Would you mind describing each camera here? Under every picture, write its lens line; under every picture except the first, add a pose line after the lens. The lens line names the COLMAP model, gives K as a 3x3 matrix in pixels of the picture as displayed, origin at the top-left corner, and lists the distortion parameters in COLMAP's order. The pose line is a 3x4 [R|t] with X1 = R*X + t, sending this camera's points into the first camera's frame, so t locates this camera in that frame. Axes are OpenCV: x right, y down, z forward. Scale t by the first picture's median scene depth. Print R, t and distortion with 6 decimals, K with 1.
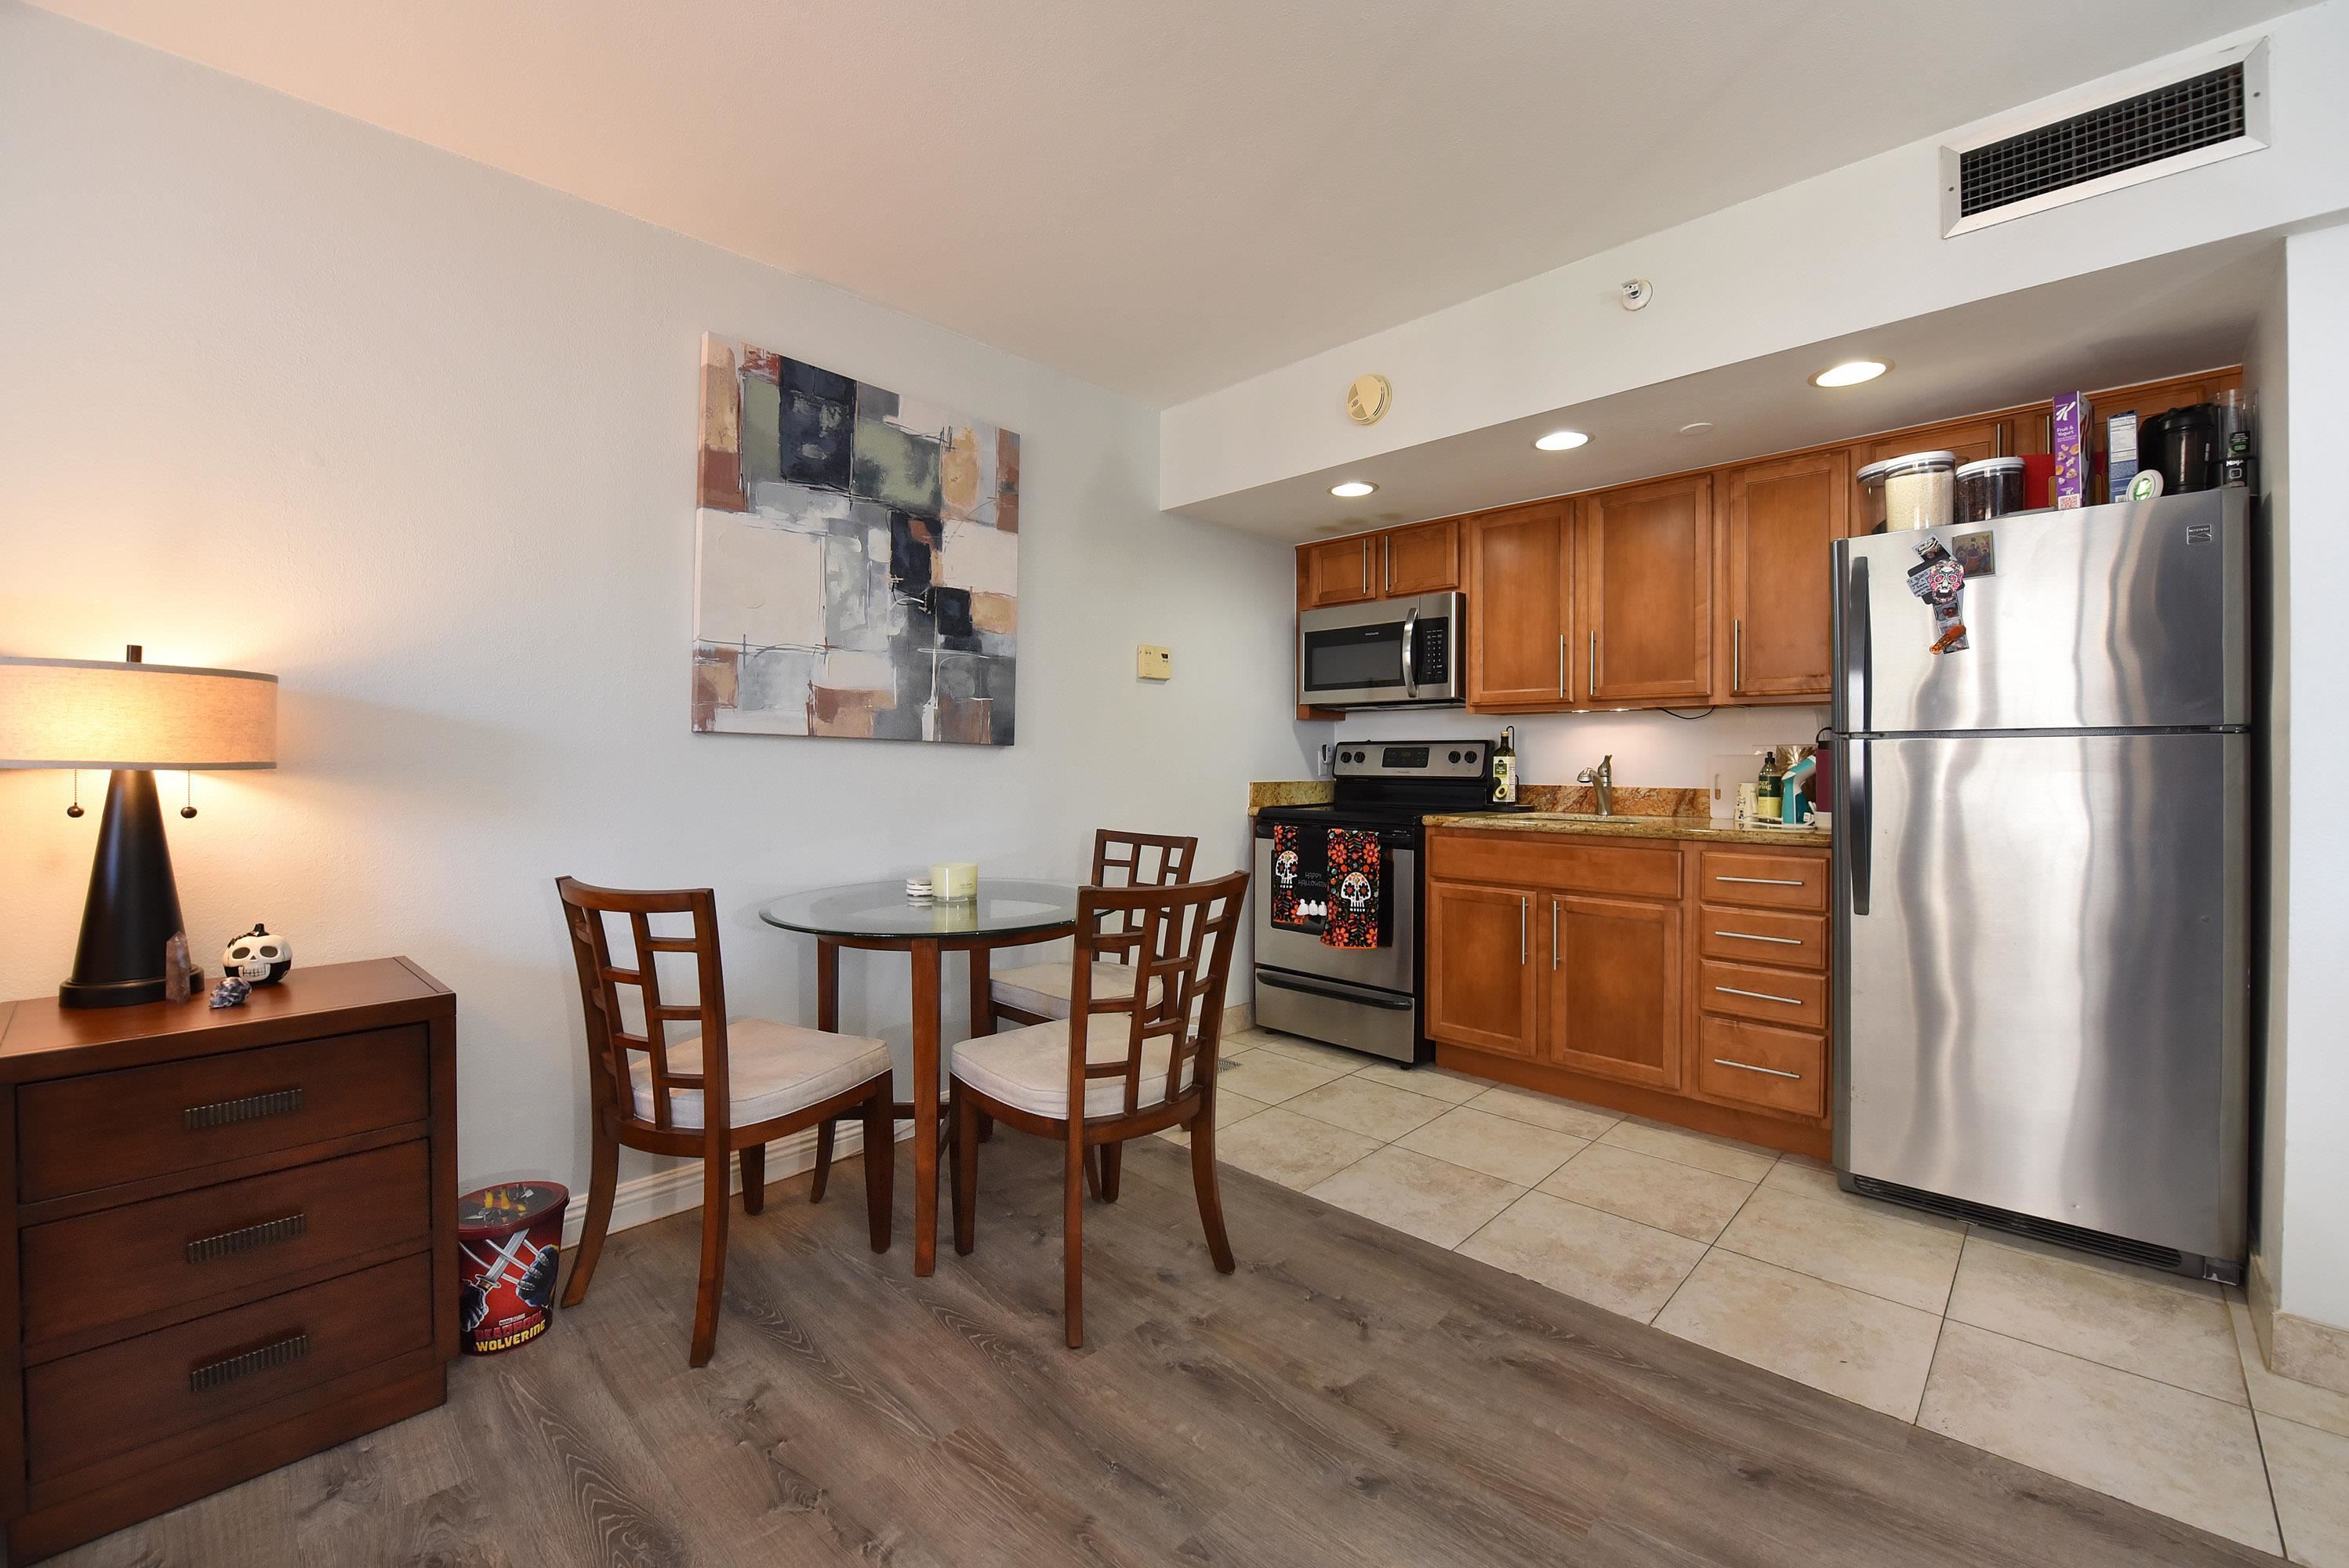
lens RADIAL K [[980.3, 0, 1134.6], [0, 980.3, 752.0], [0, 0, 1]] dist [-0.001790, -0.000341]
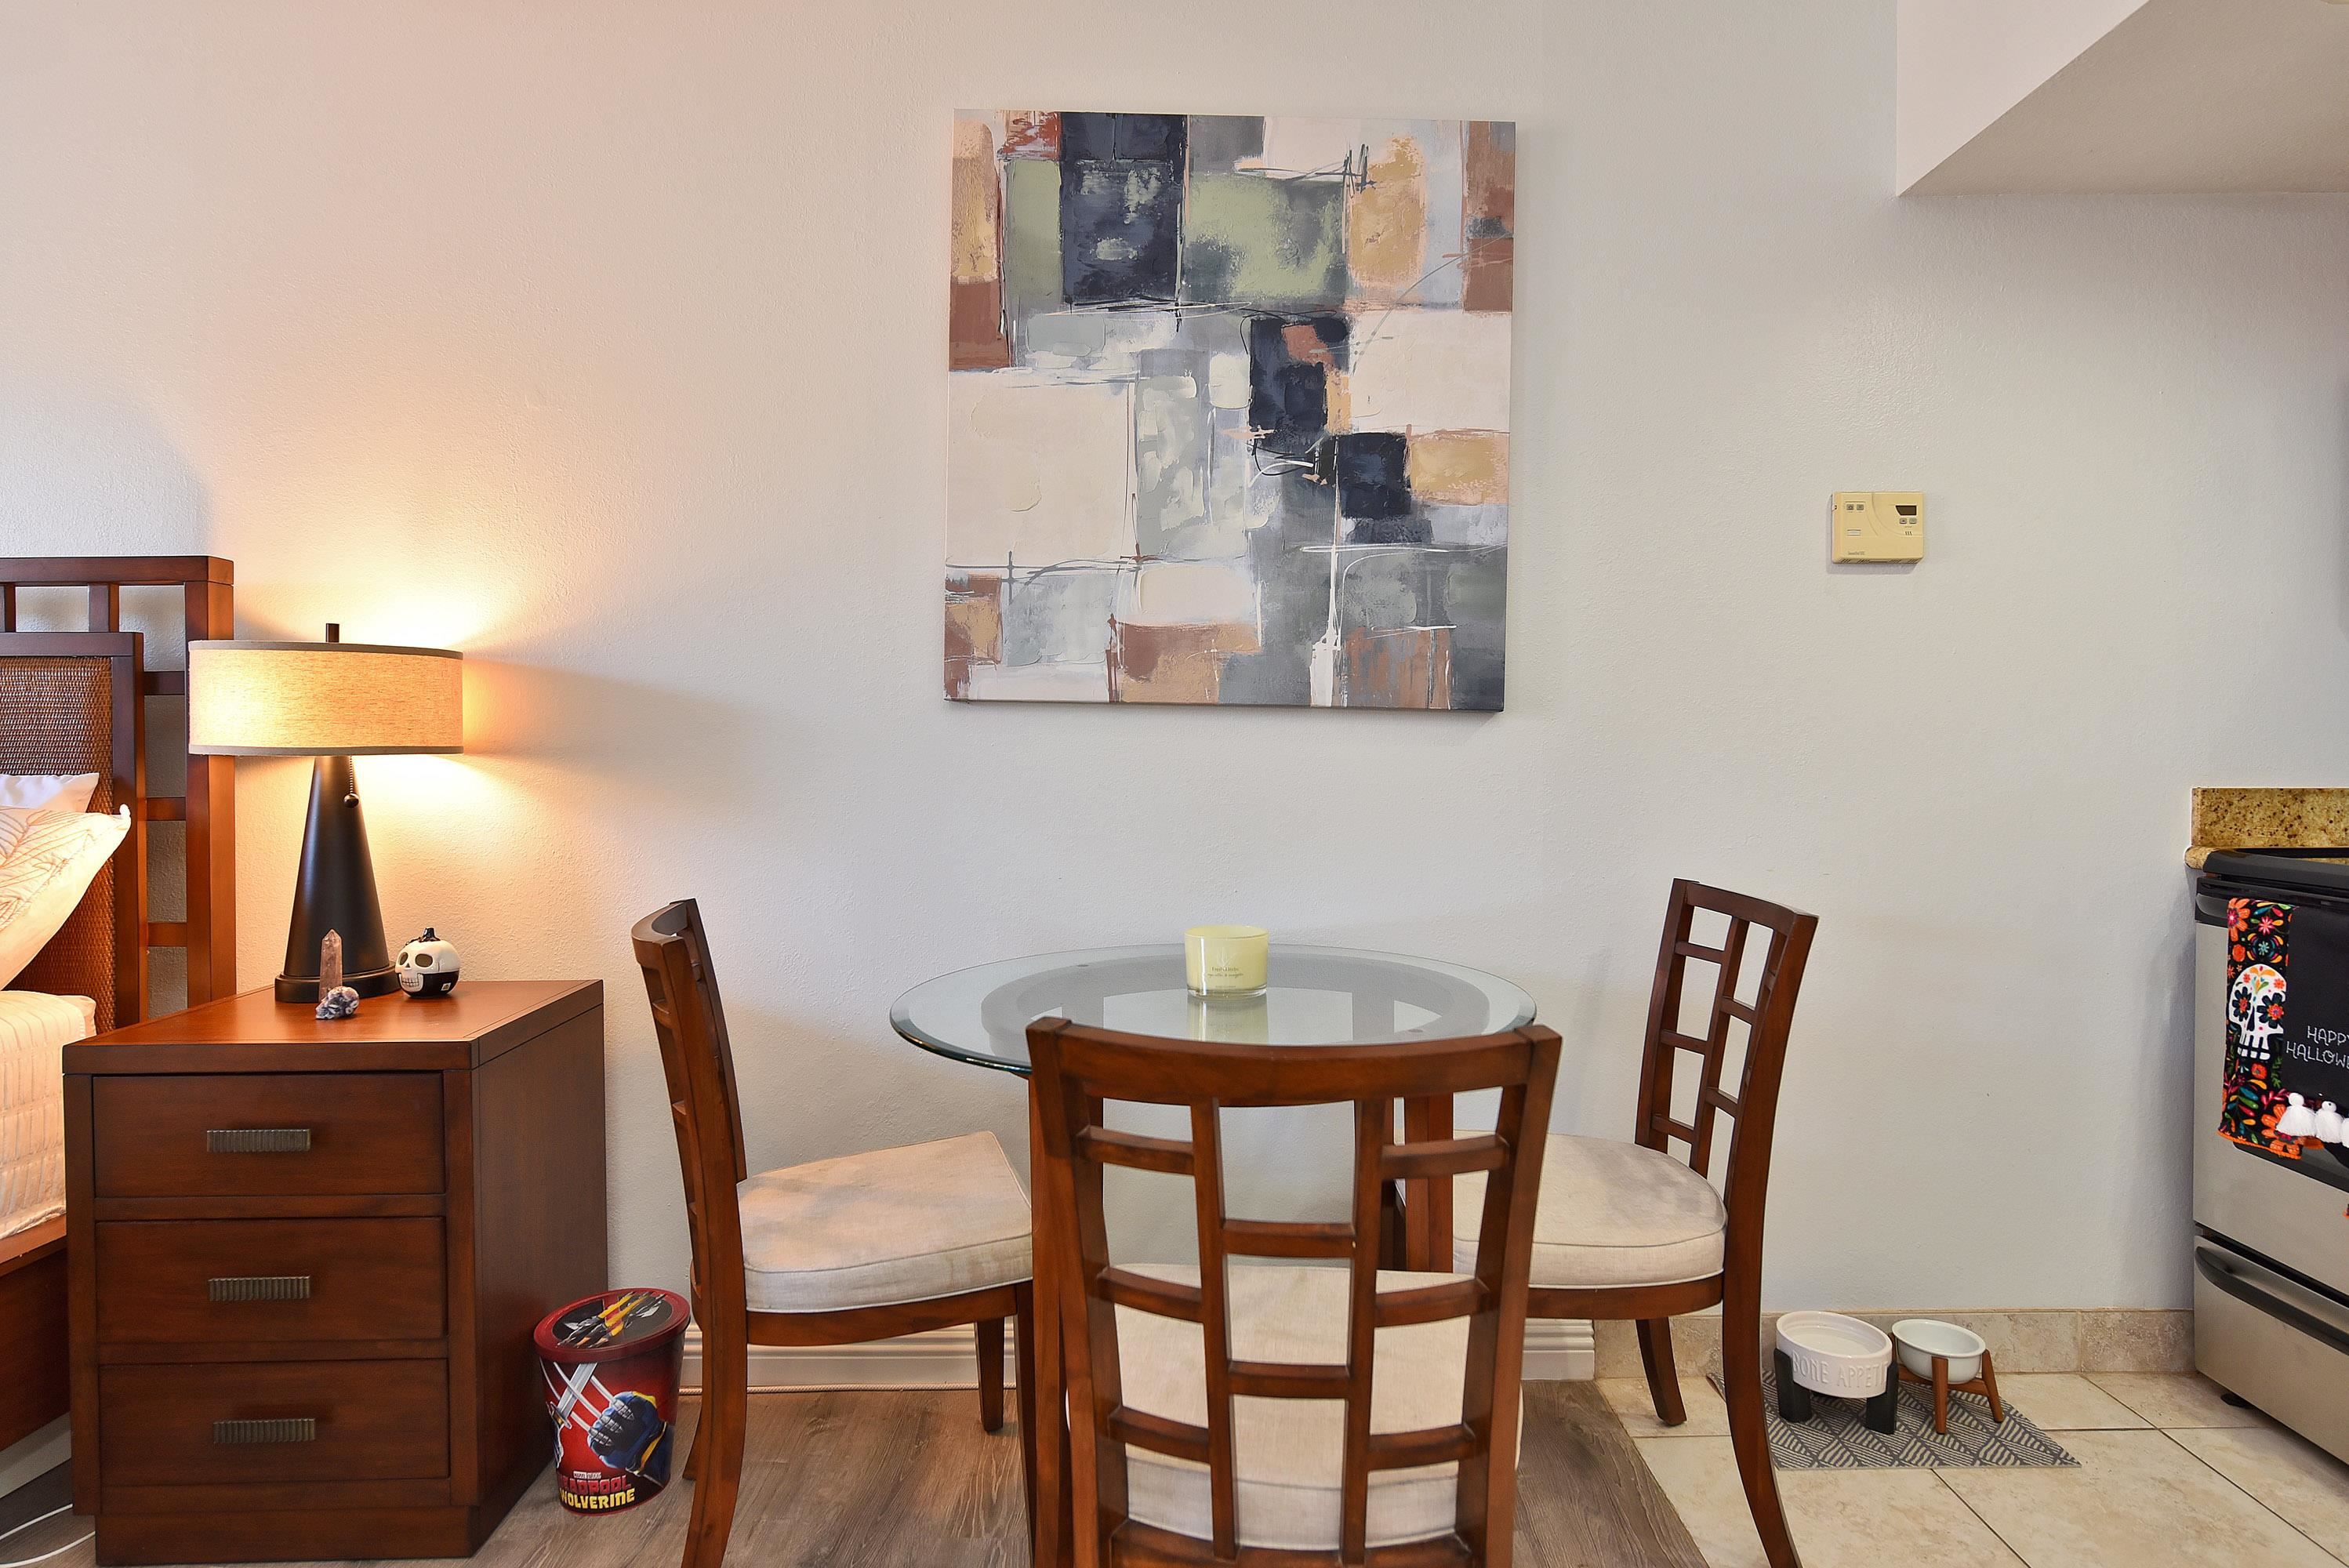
lens RADIAL K [[1312.8, 0, 1191.9], [0, 1312.8, 747.1], [0, 0, 1]] dist [0.003815, 0.001475]
pose [[0.712256, -0.000723, -0.701920, 0.273453], [0.011072, 0.999887, 0.010205, 0.003994], [0.701833, -0.015041, 0.712183, 0.394004]]
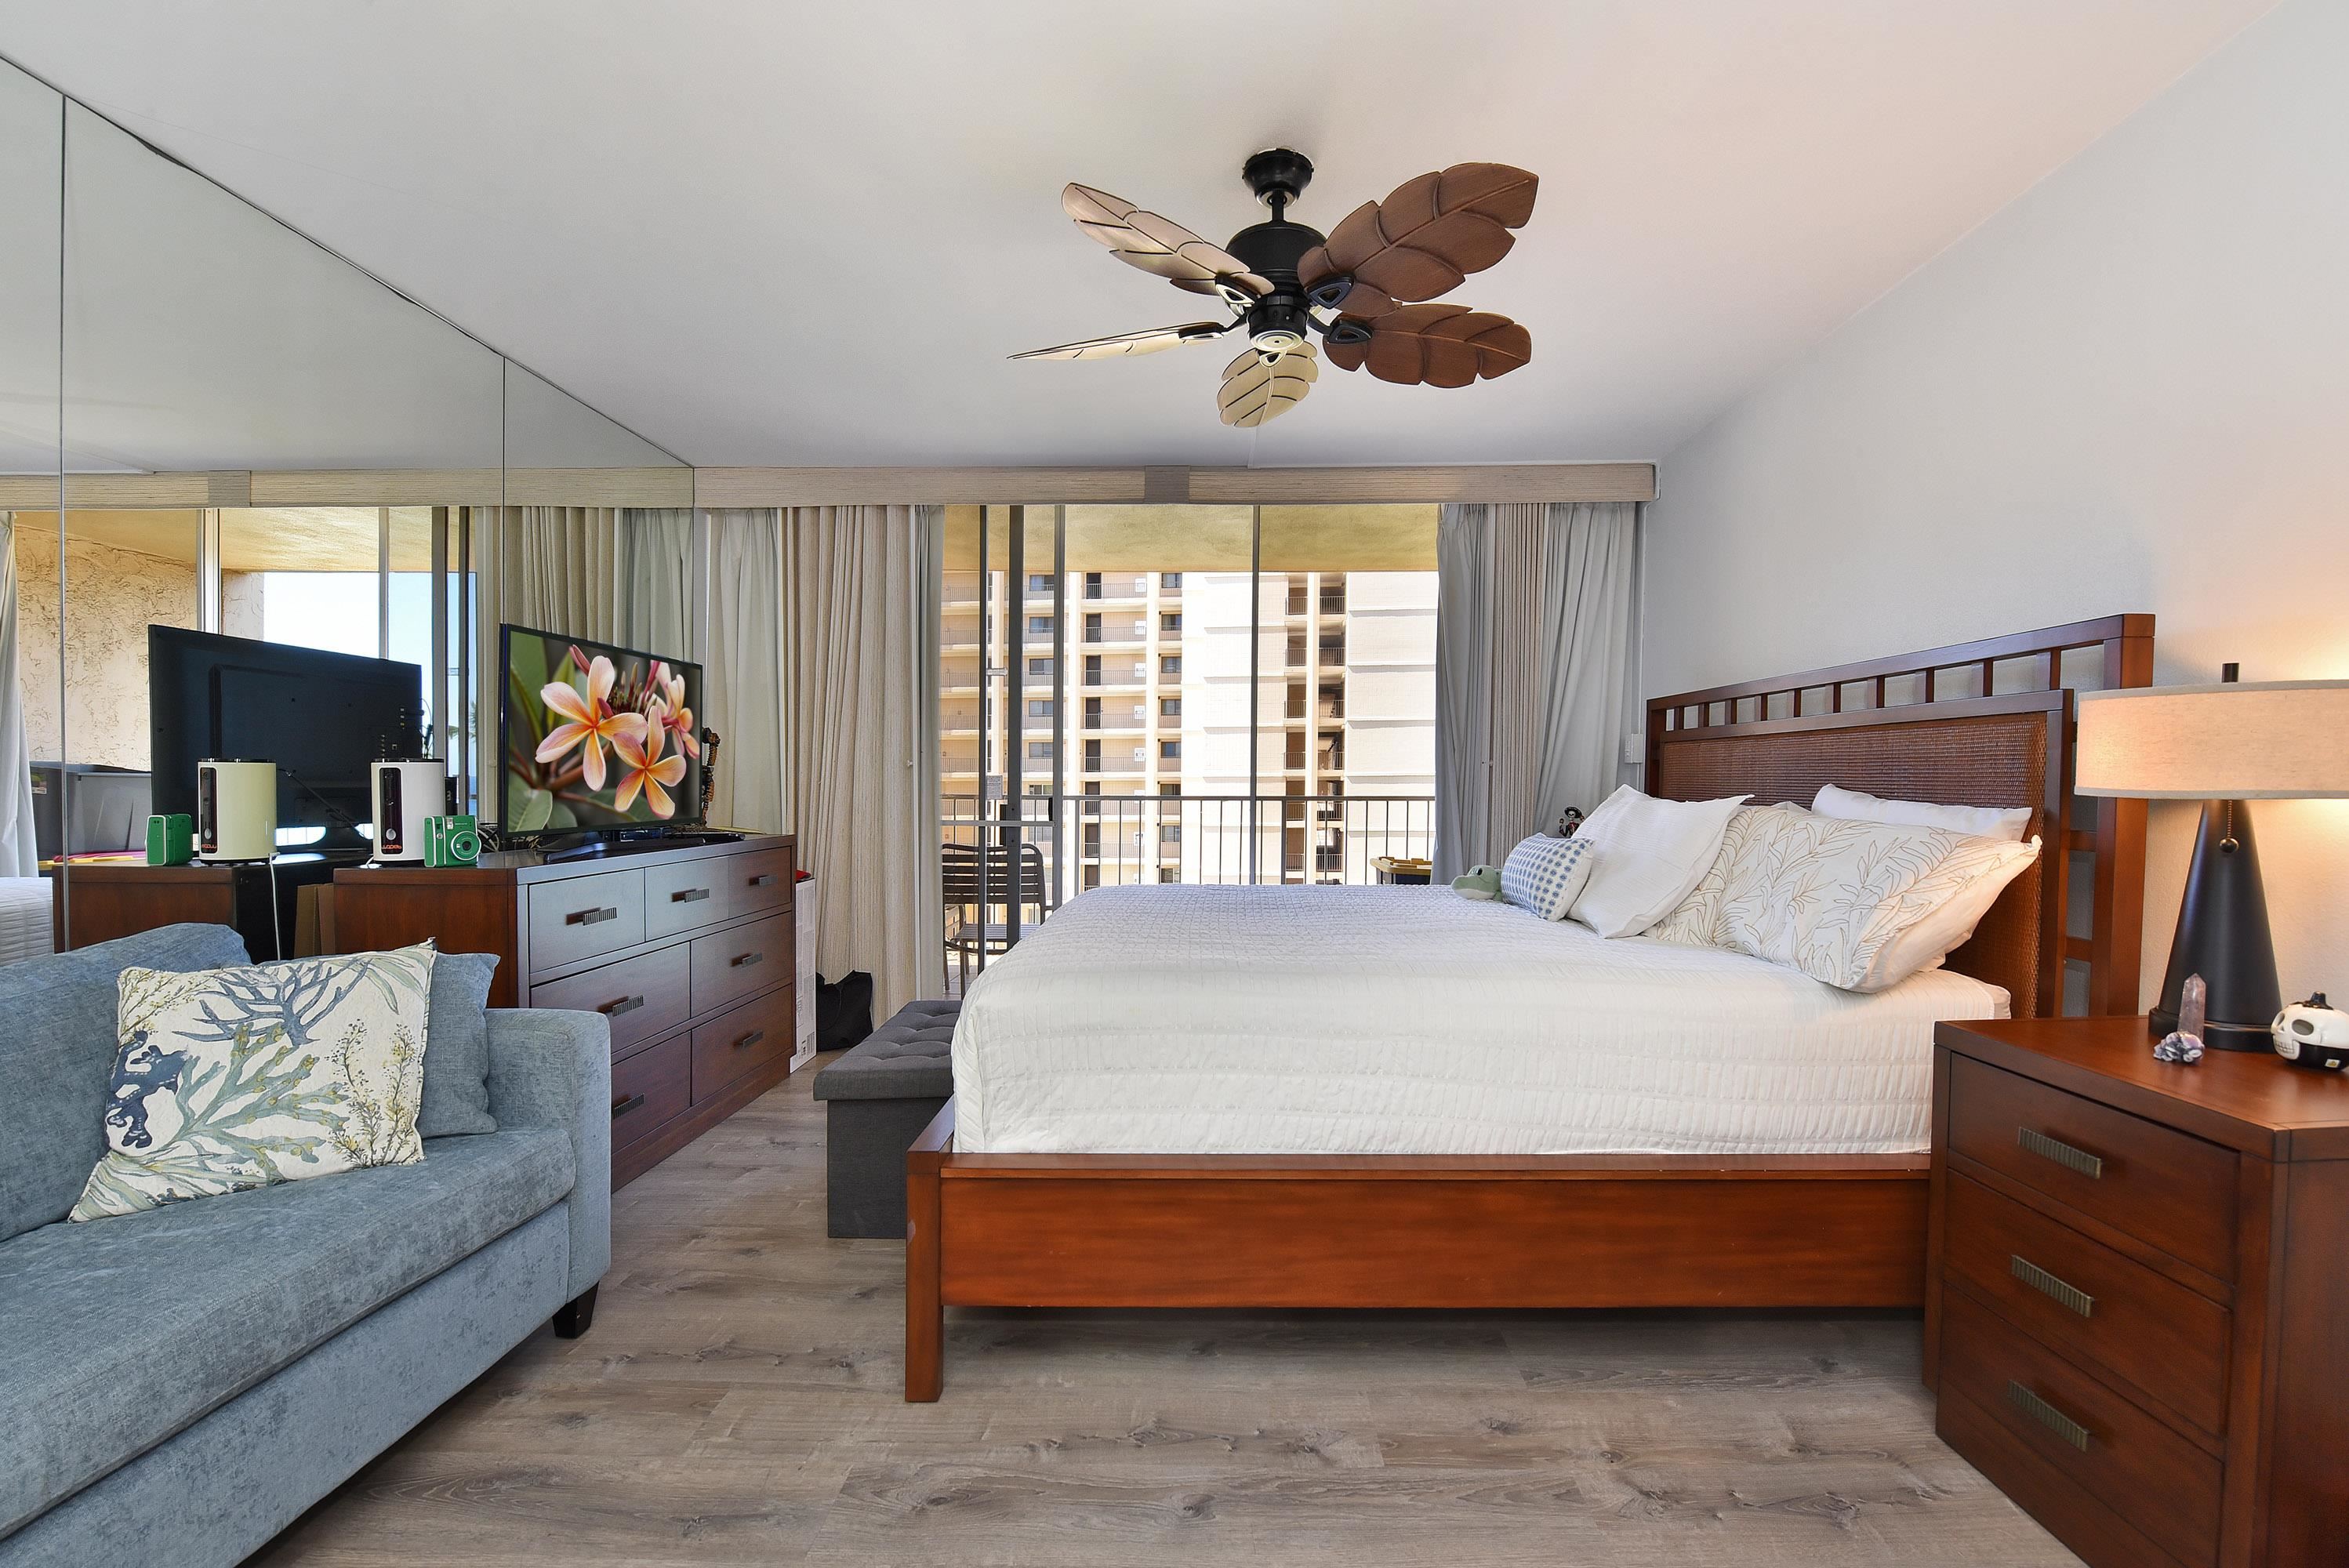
lens RADIAL K [[984.5, 0, 1171.0], [0, 984.5, 811.2], [0, 0, 1]] dist [-0.010059, -0.000033]
pose [[-0.741259, 0.028809, -0.670601, 0.195305], [0.018409, 0.999575, 0.022593, -0.004585], [0.670967, 0.004403, -0.741475, 0.594453]]
